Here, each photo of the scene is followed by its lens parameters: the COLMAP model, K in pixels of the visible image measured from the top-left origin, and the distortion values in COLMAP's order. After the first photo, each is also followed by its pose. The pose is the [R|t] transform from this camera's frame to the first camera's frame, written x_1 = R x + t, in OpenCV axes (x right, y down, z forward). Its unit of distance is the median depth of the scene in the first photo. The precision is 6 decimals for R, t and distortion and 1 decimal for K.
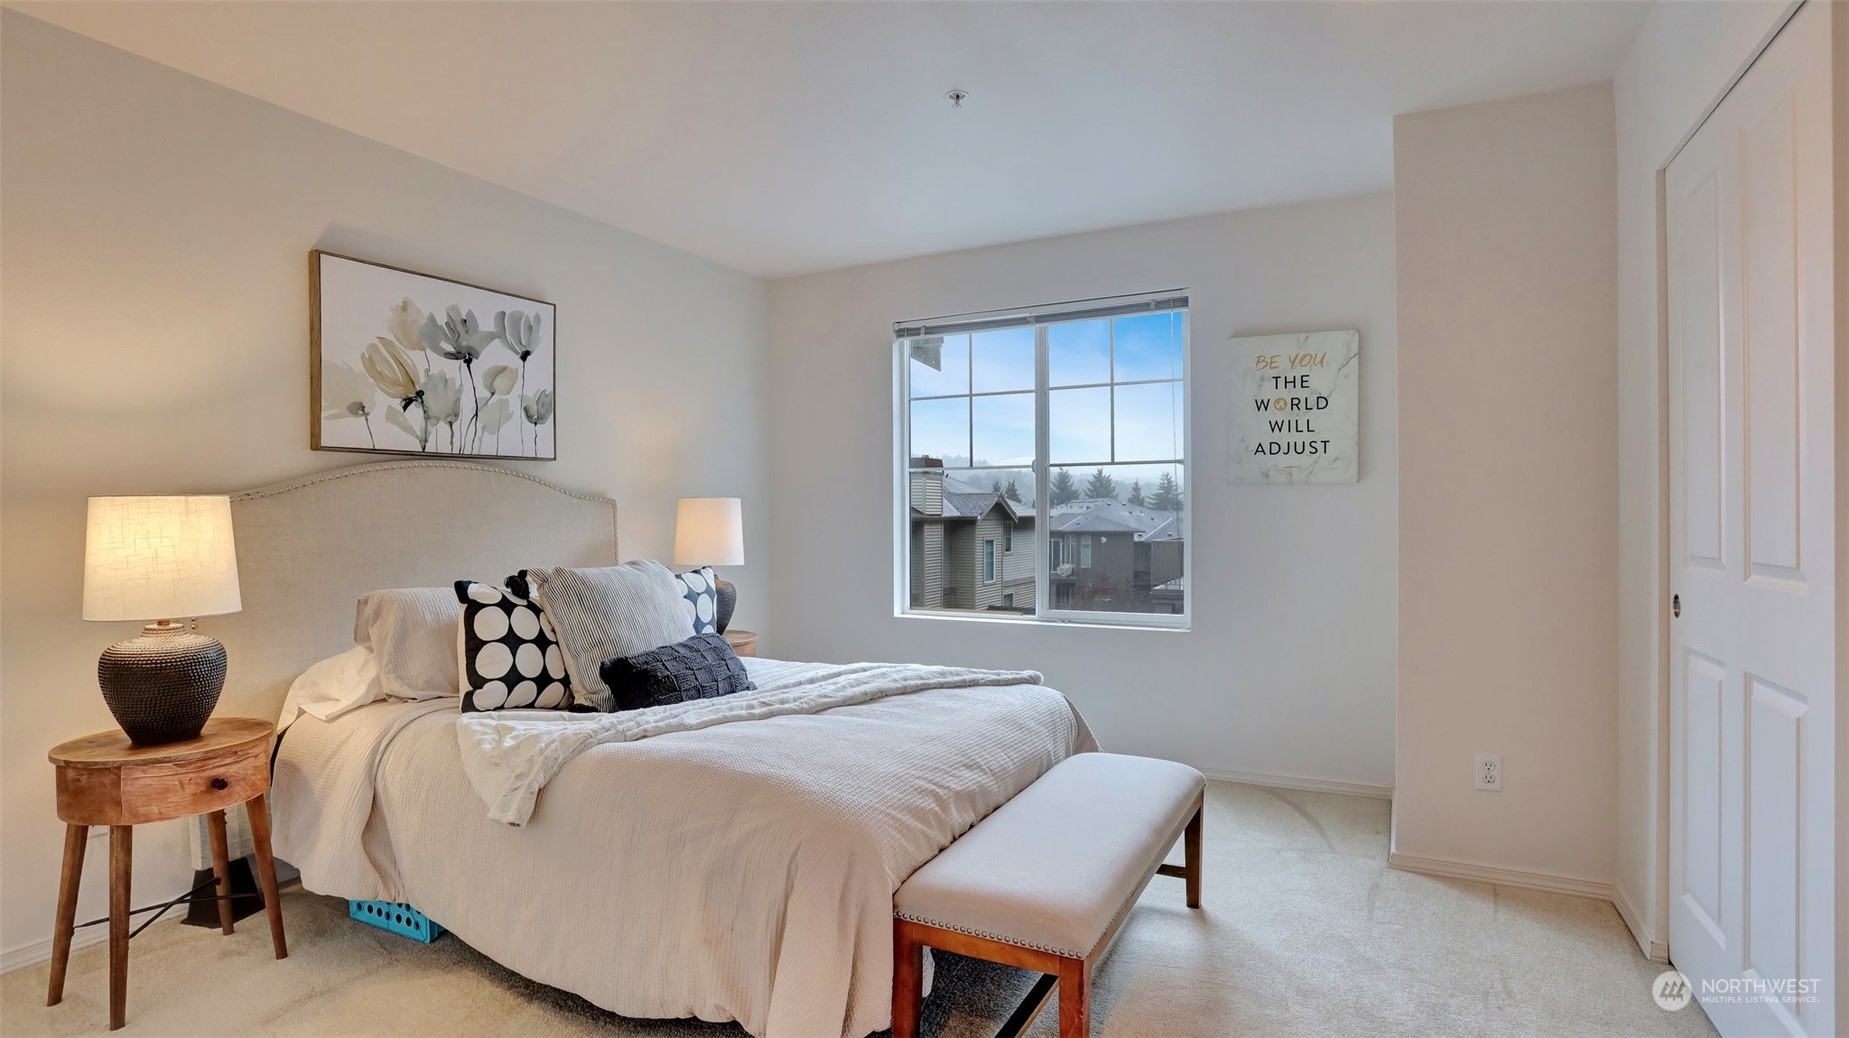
lens RADIAL K [[901.6, 0, 973.0], [0, 901.6, 512.2], [0, 0, 1]] dist [-0.054405, 0.018966]
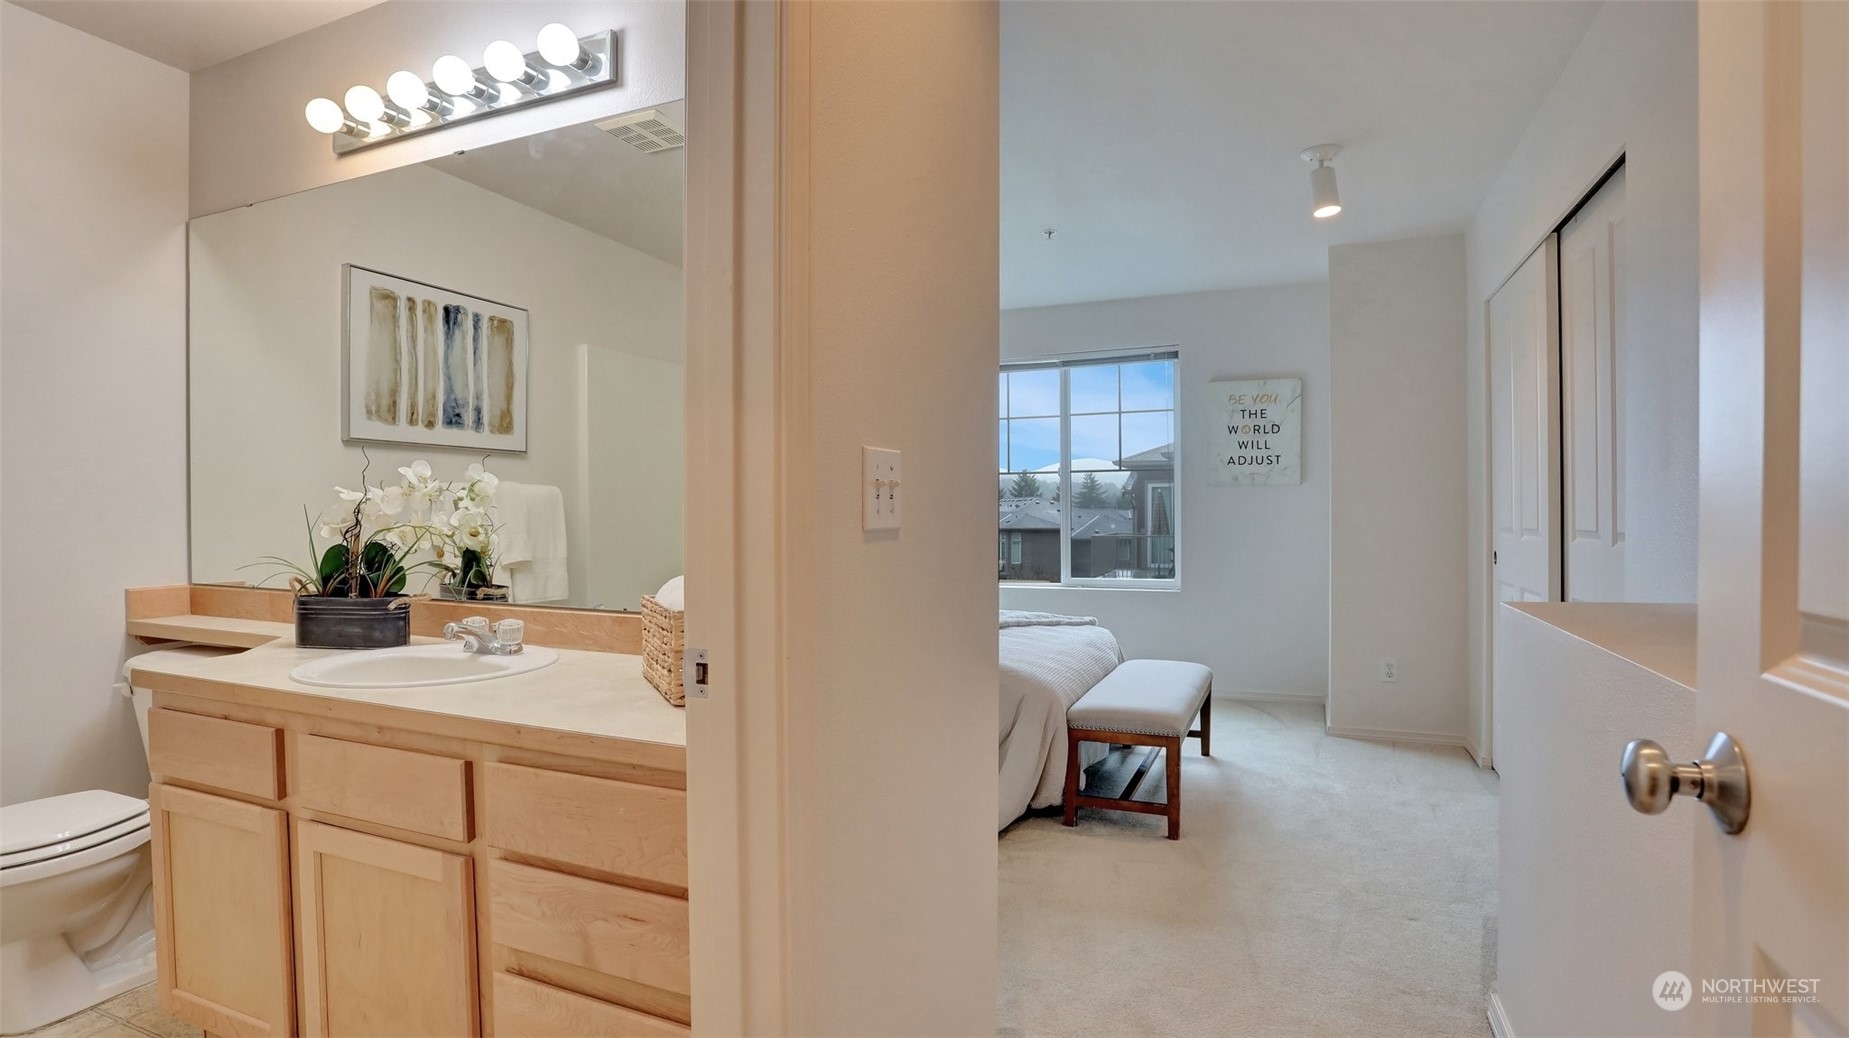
lens RADIAL K [[901.6, 0, 929.1], [0, 901.6, 520.2], [0, 0, 1]] dist [-0.054405, 0.018966]
pose [[0.999143, -0.005620, 0.041014, -0.219077], [0.005228, 0.999940, 0.009658, 0.006697], [-0.041066, -0.009435, 0.999112, -0.400043]]
